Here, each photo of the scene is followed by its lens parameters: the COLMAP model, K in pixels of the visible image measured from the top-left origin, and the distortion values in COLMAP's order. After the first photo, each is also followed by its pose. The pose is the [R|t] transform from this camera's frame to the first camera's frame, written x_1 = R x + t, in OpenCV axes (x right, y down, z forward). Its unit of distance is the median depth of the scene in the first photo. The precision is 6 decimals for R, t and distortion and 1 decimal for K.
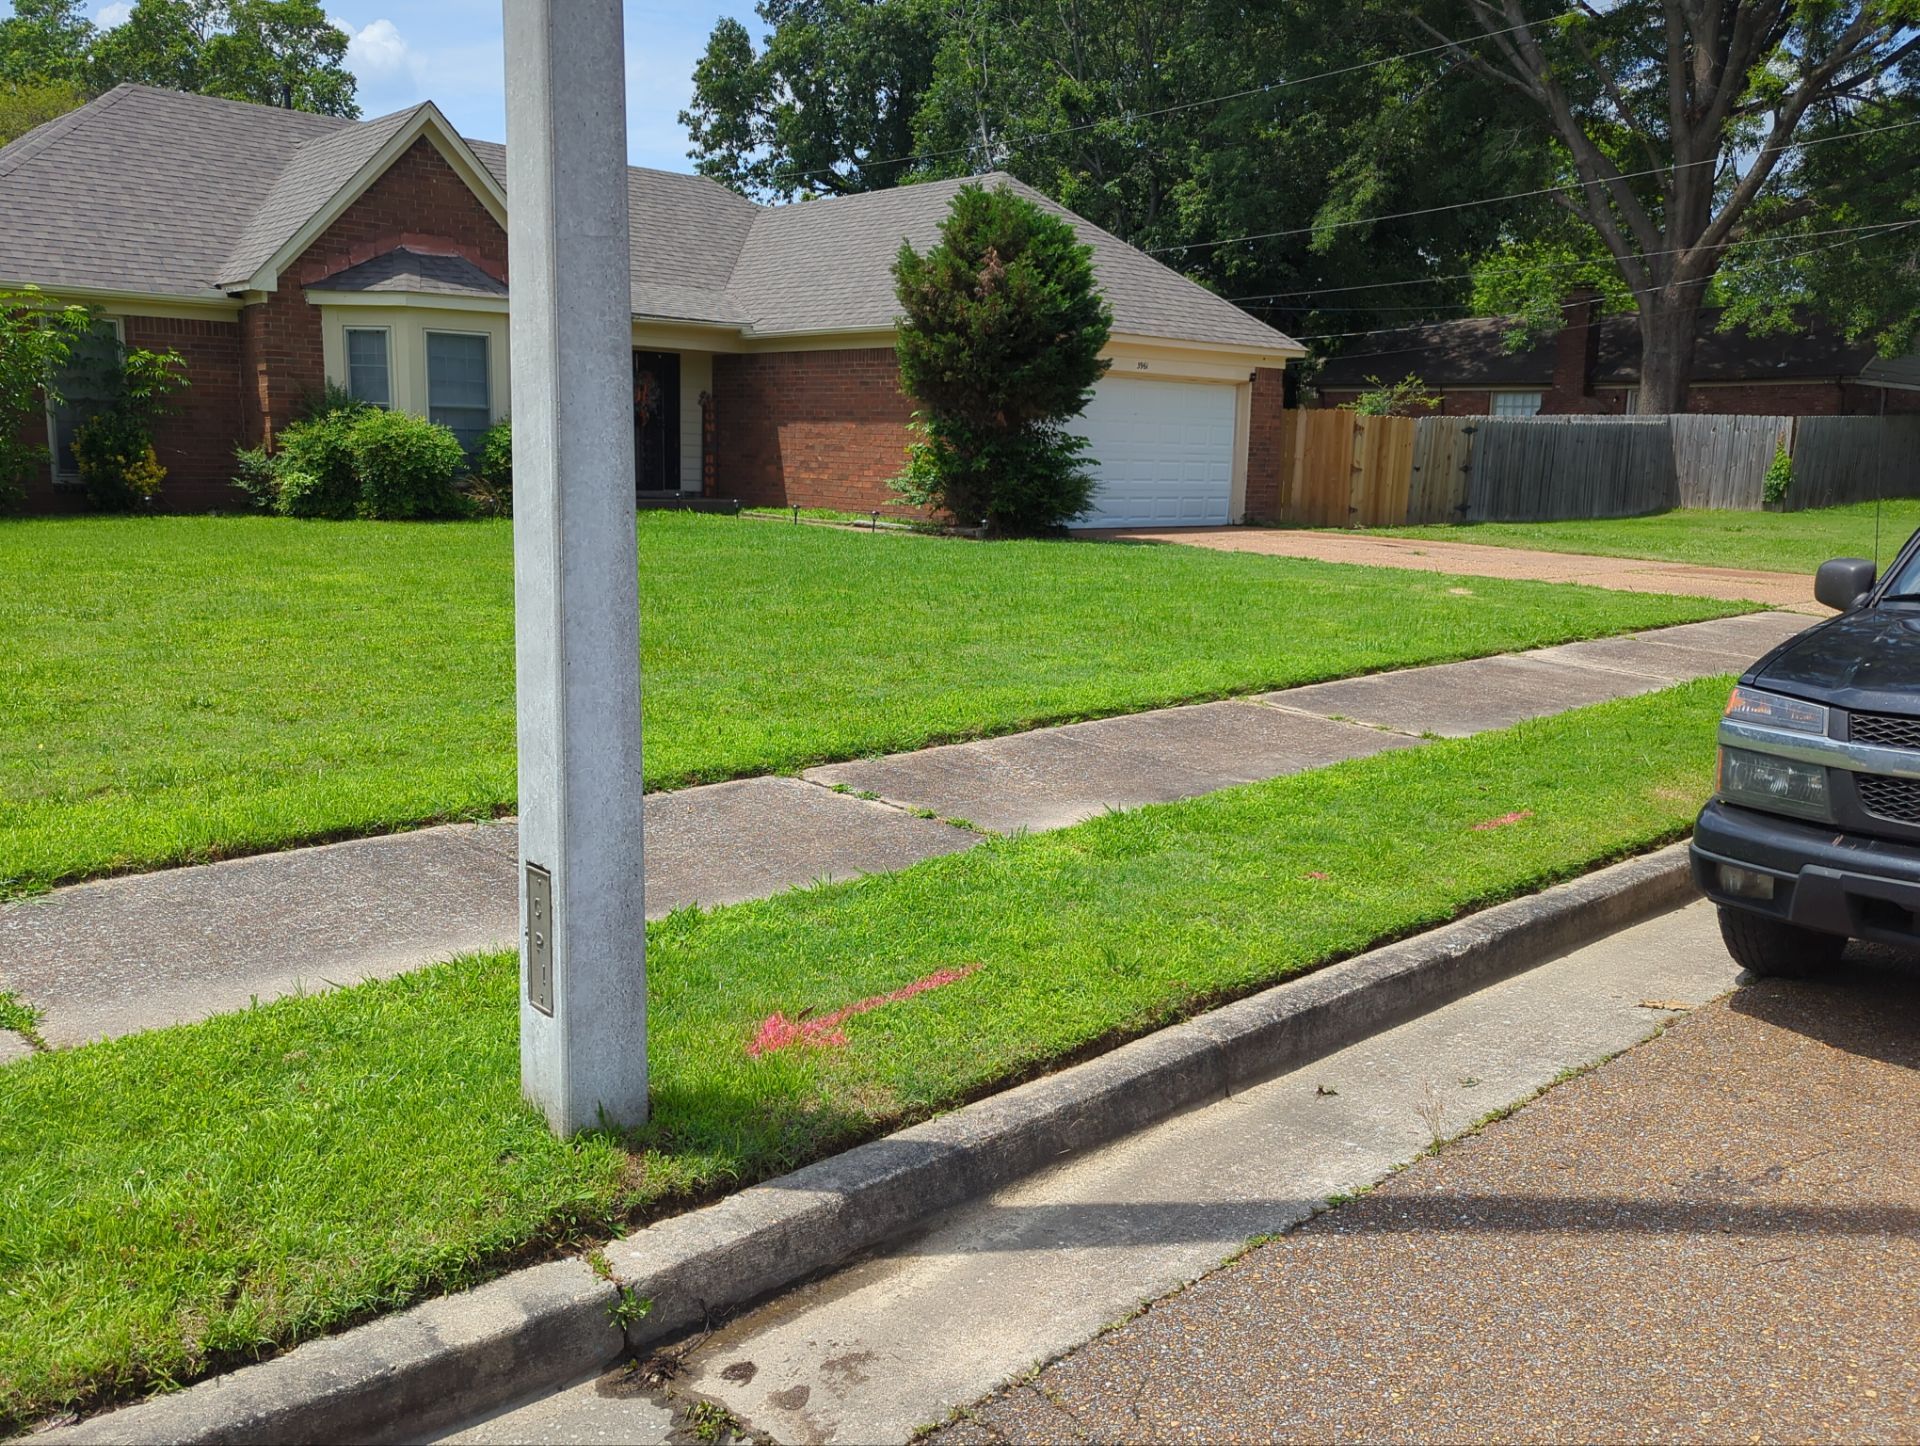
lens RADIAL K [[1563.2, 0, 952.8], [0, 1563.2, 727.9], [0, 0, 1]] dist [0.070348, -0.062534]
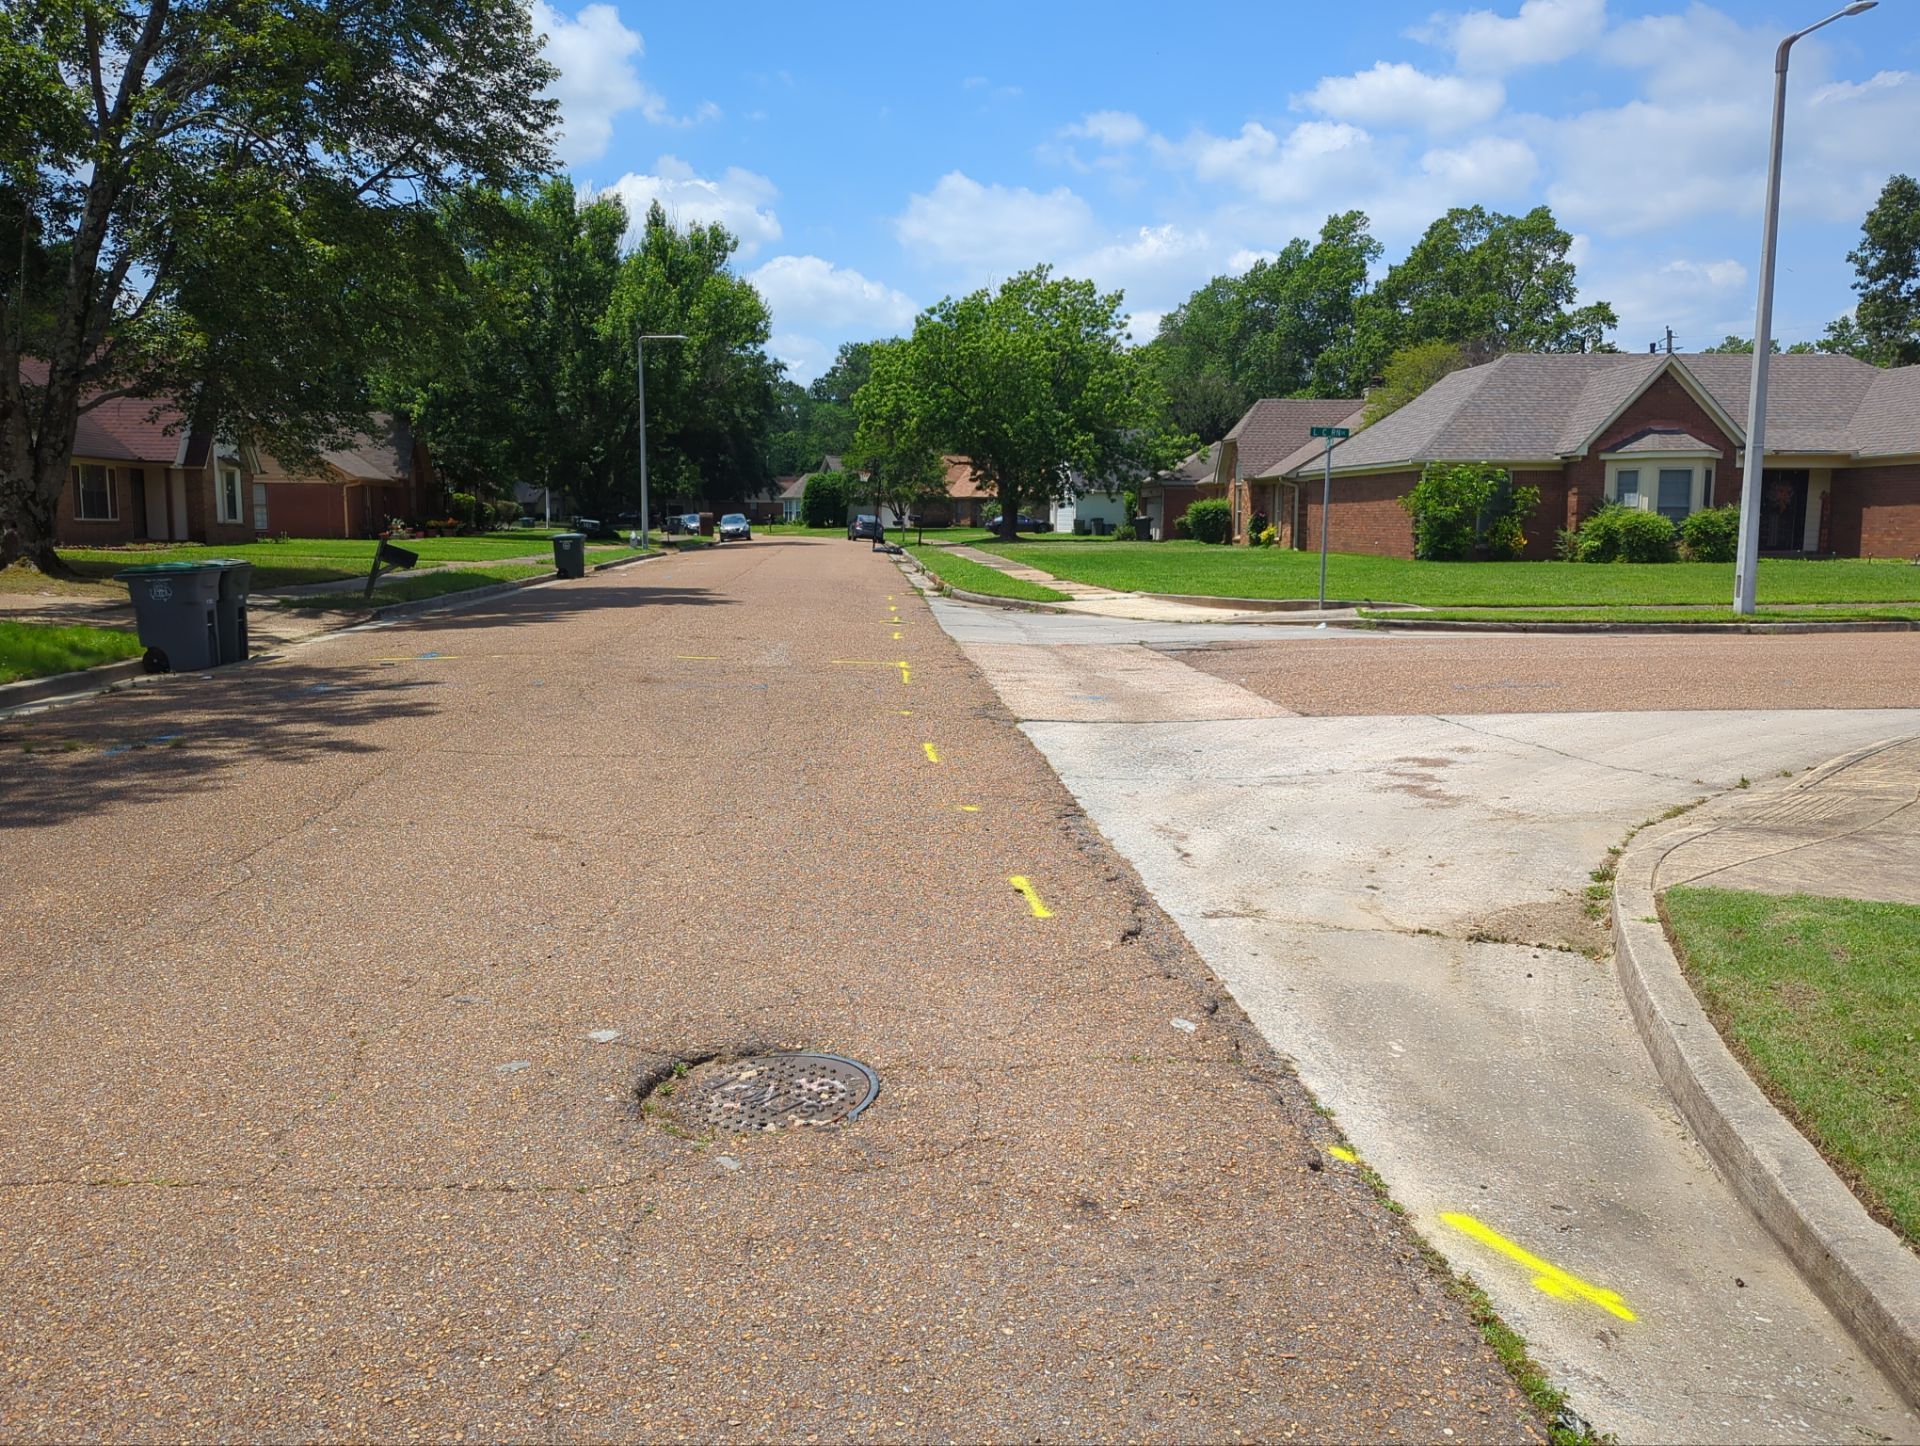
lens RADIAL K [[1570.6, 0, 956.5], [0, 1570.6, 715.5], [0, 0, 1]] dist [0.061741, -0.055044]
pose [[0.779655, 0.053536, -0.623916, 0.148586], [-0.095712, 0.994820, -0.034242, 0.130742], [0.618851, 0.086413, 0.780741, -0.673109]]
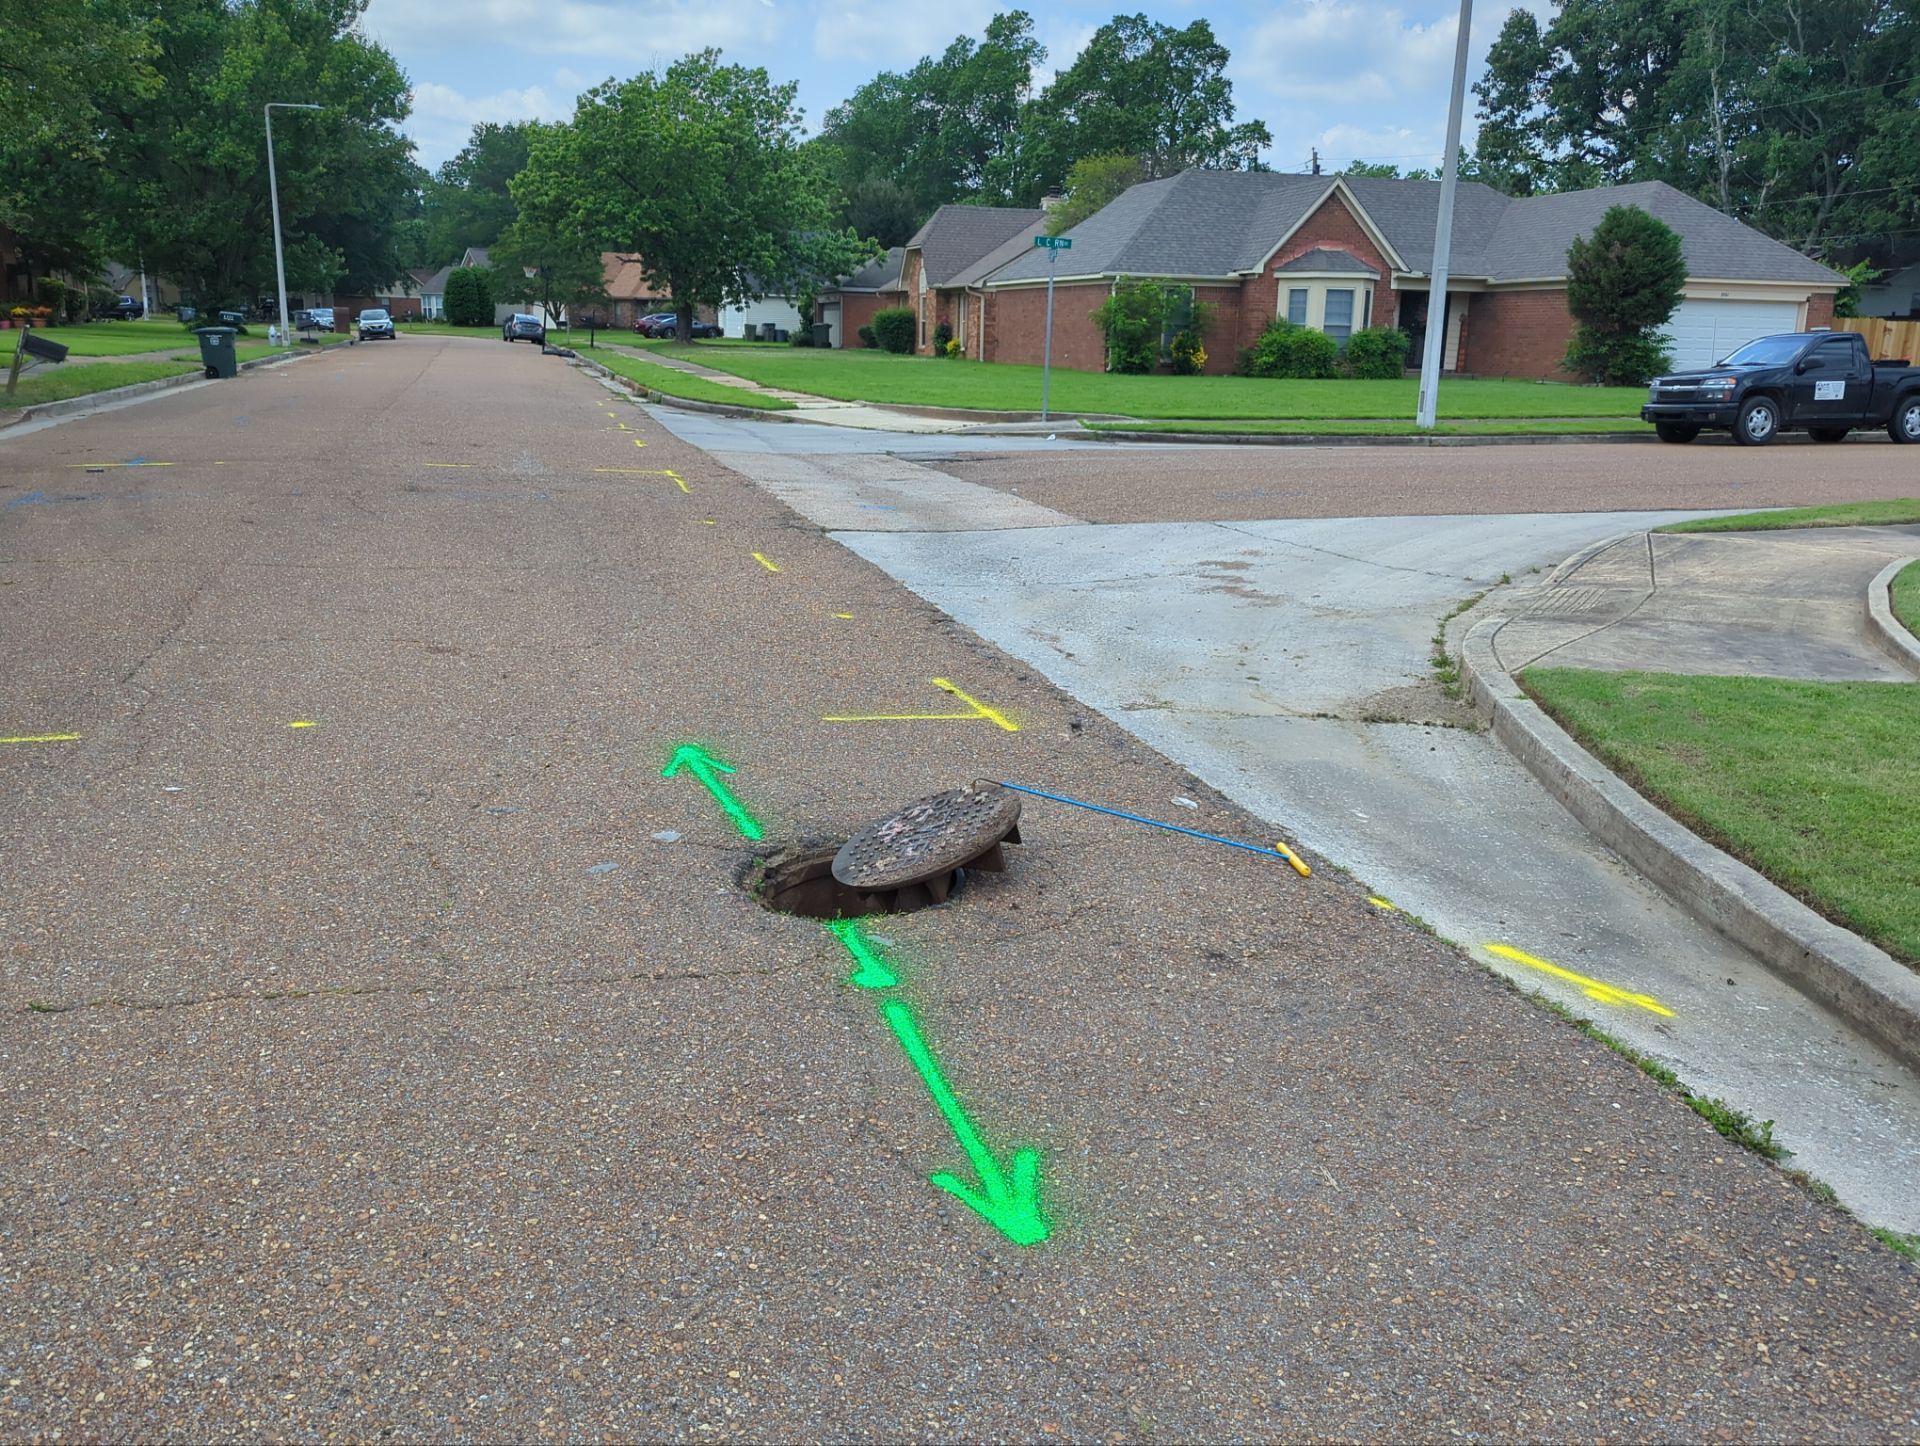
lens RADIAL K [[1570.6, 0, 956.5], [0, 1570.6, 715.5], [0, 0, 1]] dist [0.061741, -0.055044]
pose [[0.896086, 0.099214, -0.432650, 0.119140], [-0.079140, 0.994793, 0.064212, 0.135663], [0.436768, -0.023299, 0.899272, -0.699191]]
